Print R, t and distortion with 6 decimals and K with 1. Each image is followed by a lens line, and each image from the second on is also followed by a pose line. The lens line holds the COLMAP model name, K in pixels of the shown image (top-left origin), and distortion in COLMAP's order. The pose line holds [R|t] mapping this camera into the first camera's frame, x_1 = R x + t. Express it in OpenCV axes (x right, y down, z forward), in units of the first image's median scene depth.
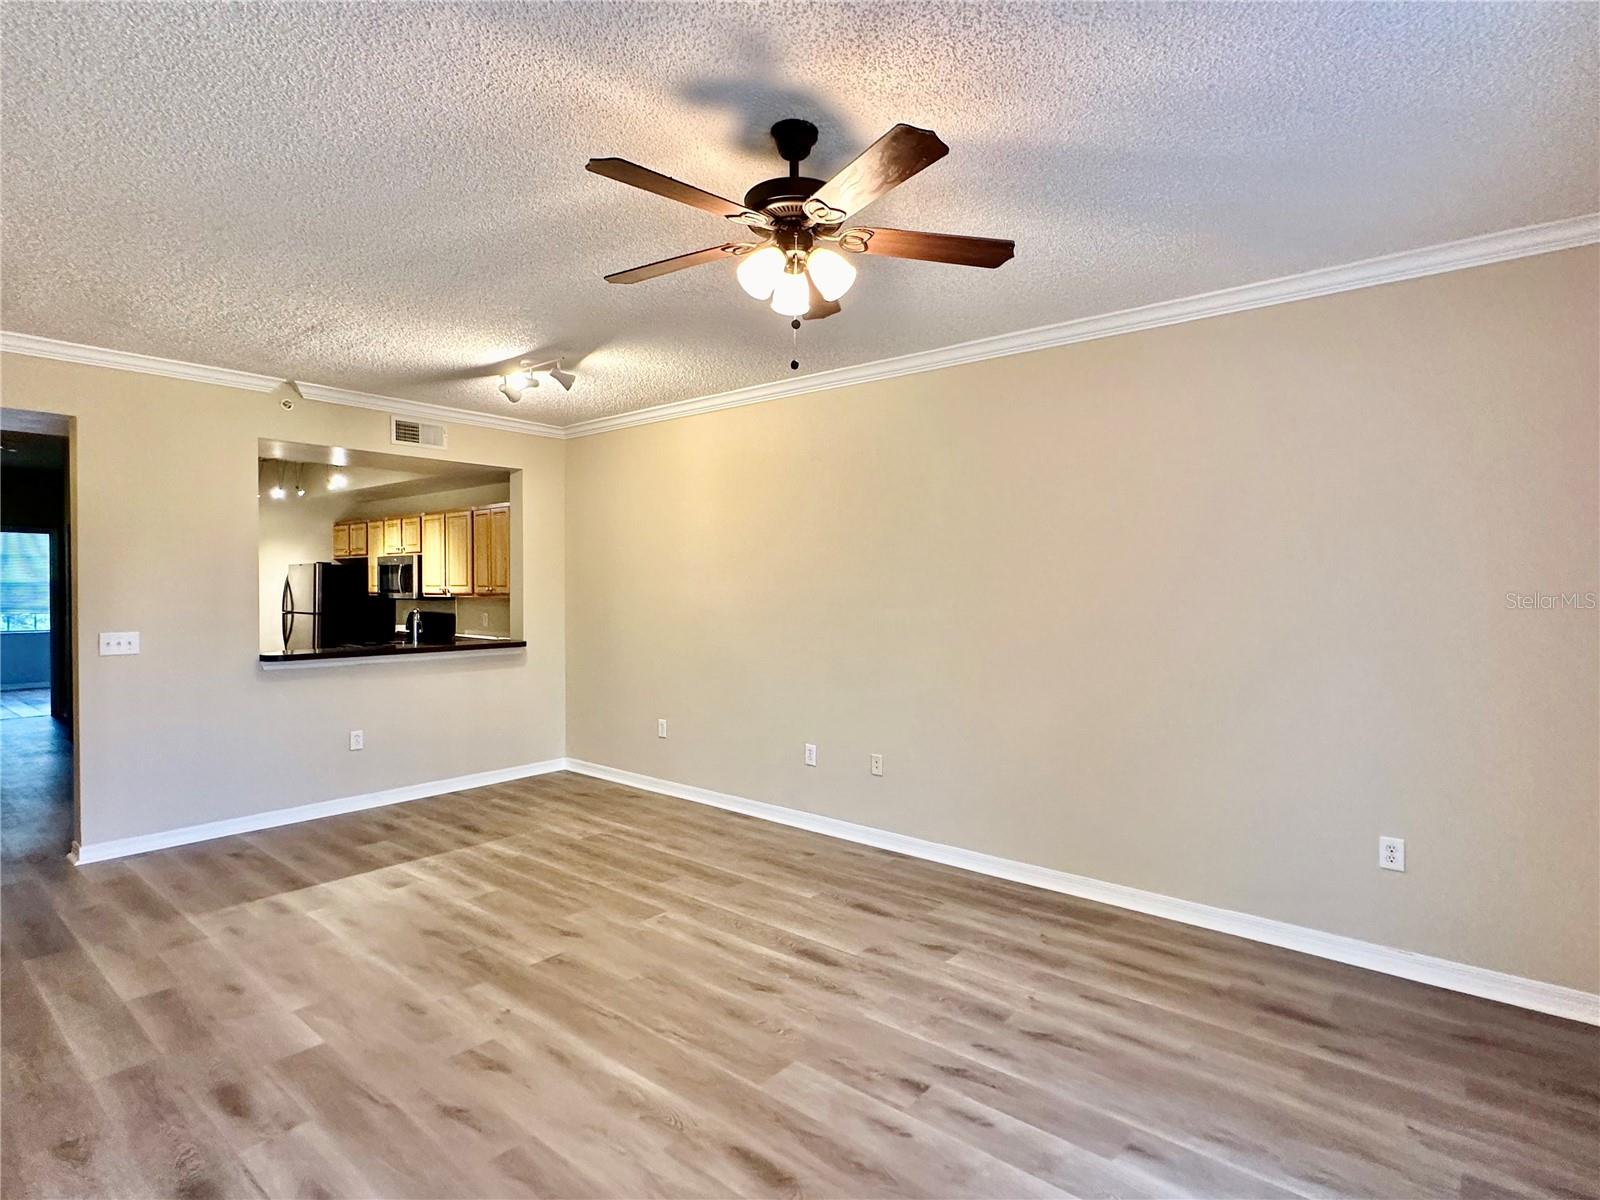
lens RADIAL K [[838.1, 0, 800.0], [0, 838.1, 600.0], [0, 0, 1]] dist [-0.000326, -0.000058]
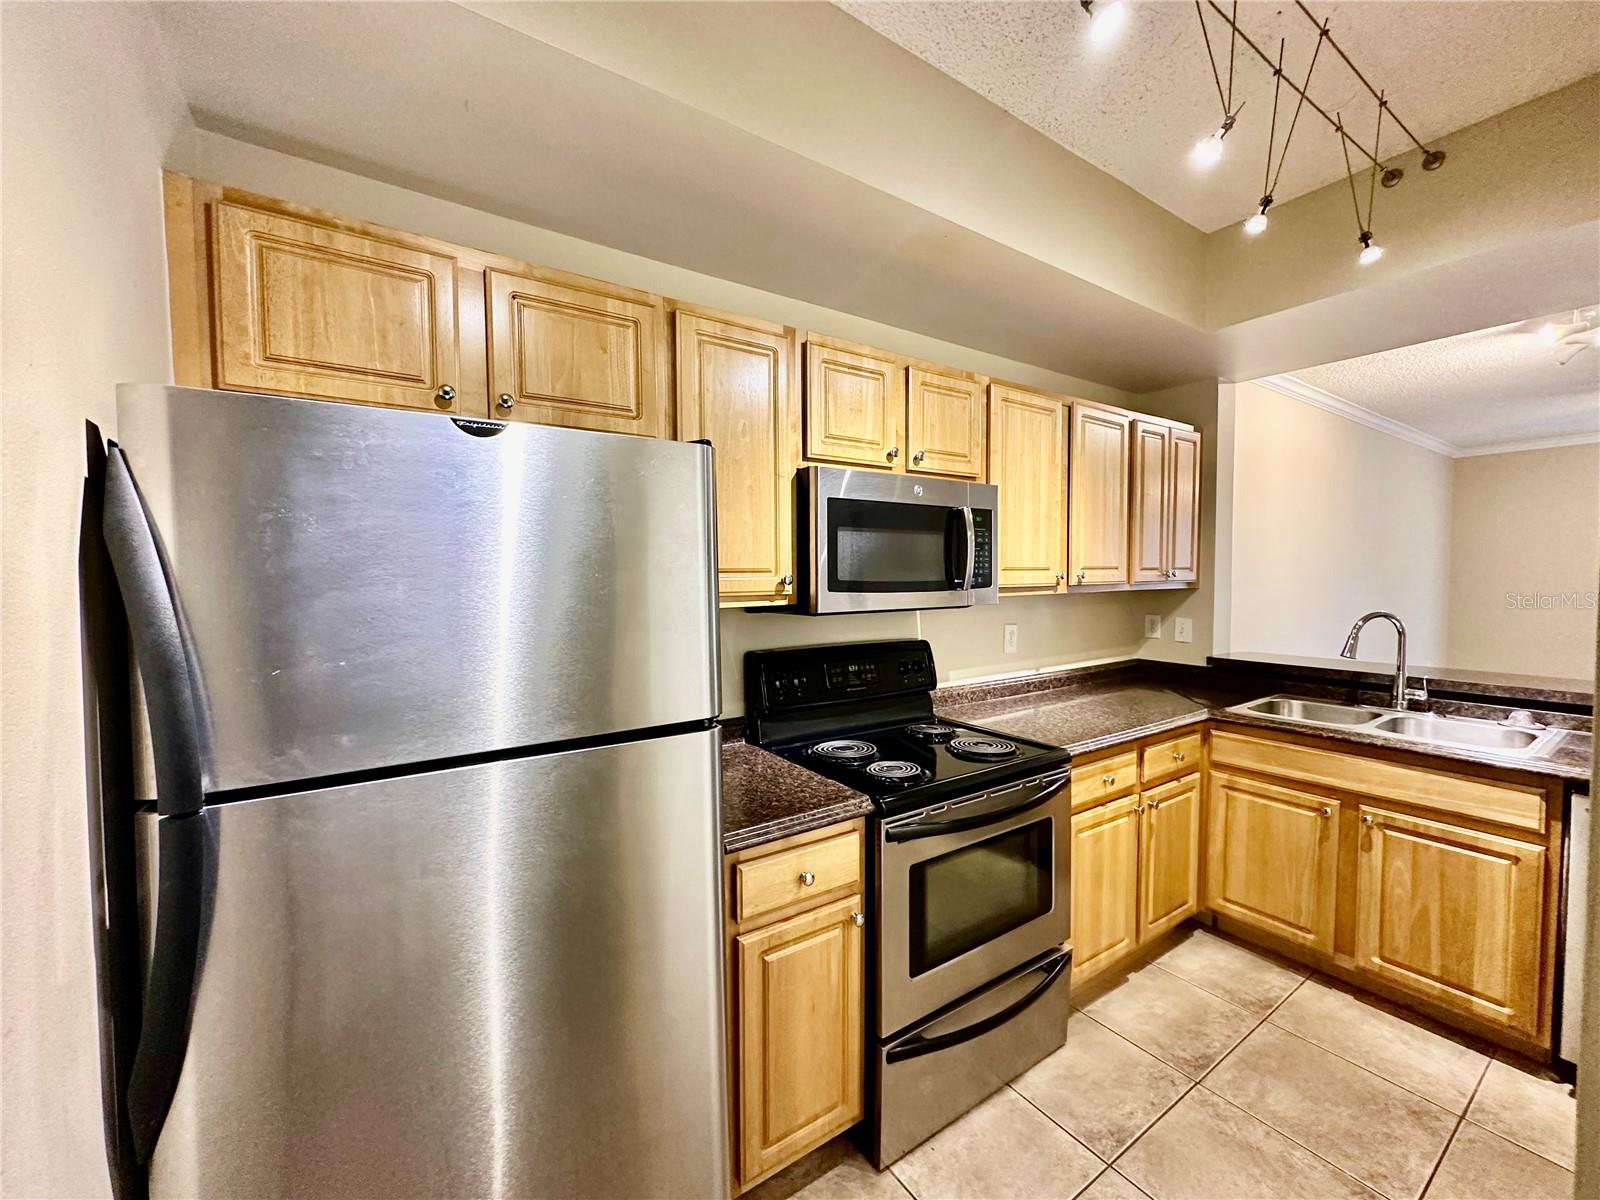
lens RADIAL K [[638.8, 0, 801.6], [0, 638.8, 597.3], [0, 0, 1]] dist [-0.002878, 0.000123]
pose [[0.270995, -0.040058, 0.961747, -0.701109], [0.024172, 0.999102, 0.034803, -0.015210], [-0.962277, 0.013816, 0.271719, 0.934371]]
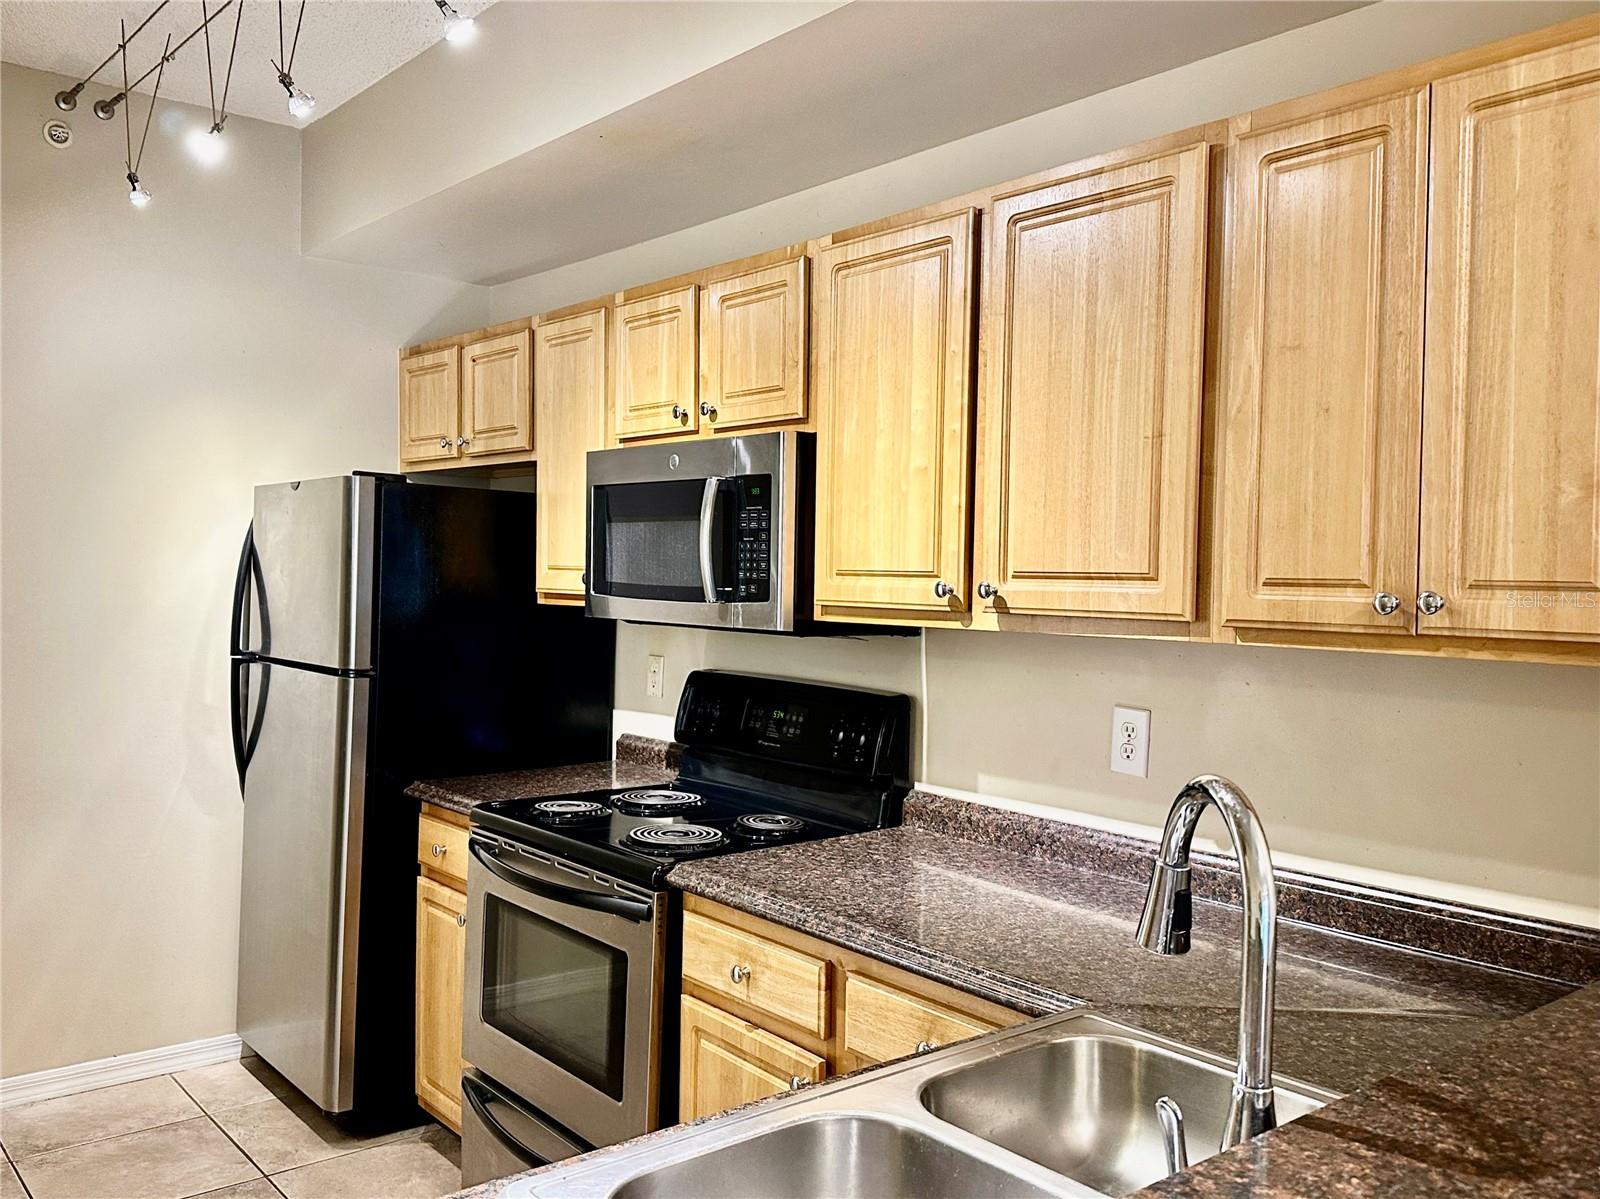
lens RADIAL K [[1331.8, 0, 806.6], [0, 1331.8, 605.8], [0, 0, 1]] dist [0.159027, -0.287430]
pose [[0.984911, 0.019785, -0.171927, -0.365774], [-0.018389, 0.999784, 0.009710, -0.010807], [0.172082, -0.006401, 0.985062, 0.611035]]
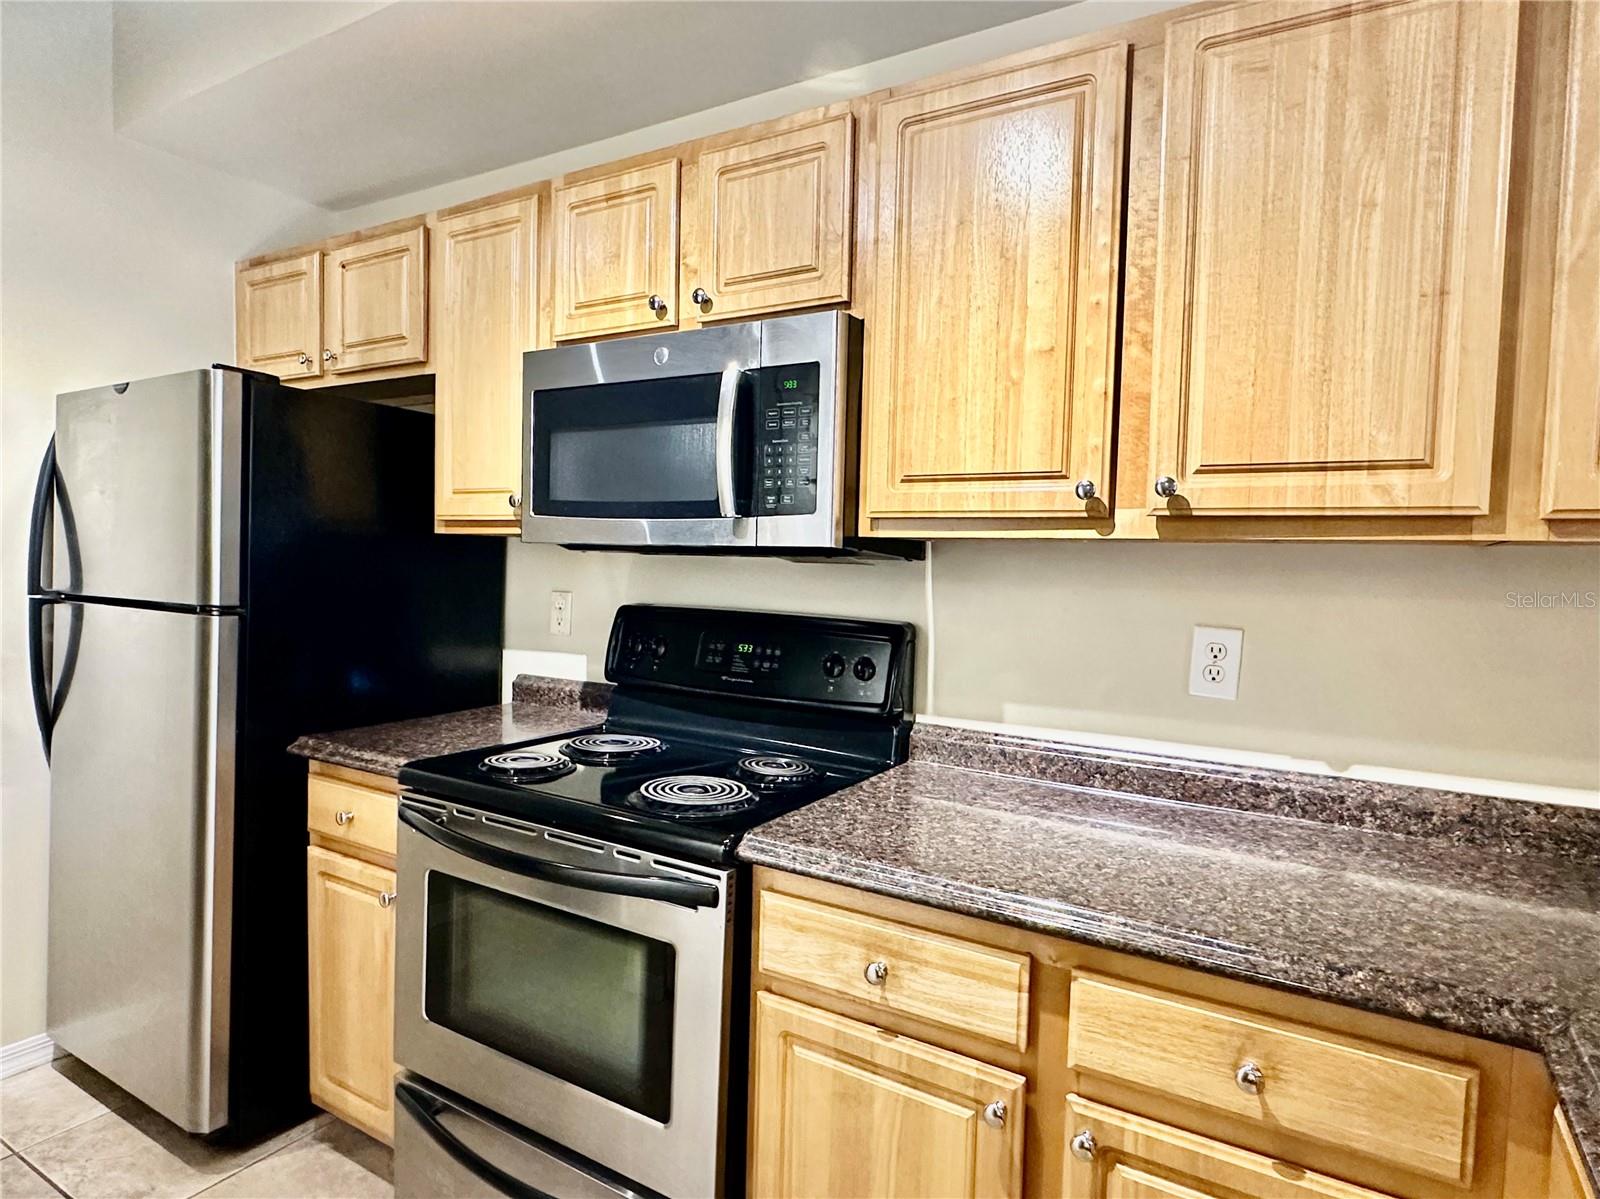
lens RADIAL K [[925.0, 0, 796.7], [0, 925.0, 604.5], [0, 0, 1]] dist [-0.003925, 0.001929]
pose [[0.987609, 0.015369, 0.156179, -0.464324], [-0.020612, 0.999275, 0.032007, 0.004390], [-0.155574, -0.034830, 0.987210, 0.740446]]
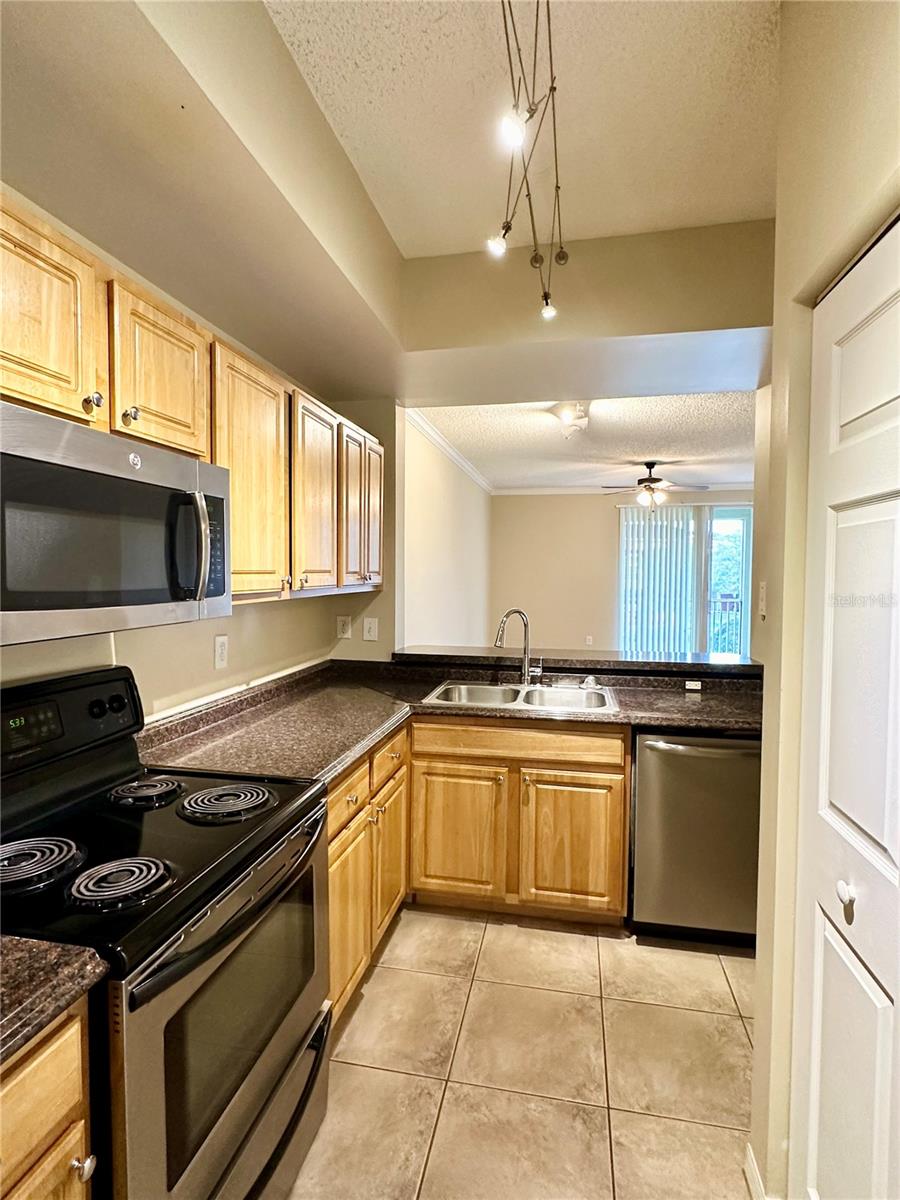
lens RADIAL K [[613.1, 0, 448.6], [0, 613.1, 595.5], [0, 0, 1]] dist [-0.003098, -0.000356]
pose [[-0.478176, -0.038816, 0.877406, -0.640960], [0.009267, 0.998744, 0.049235, -0.017471], [-0.878215, 0.031674, -0.477216, 0.961730]]
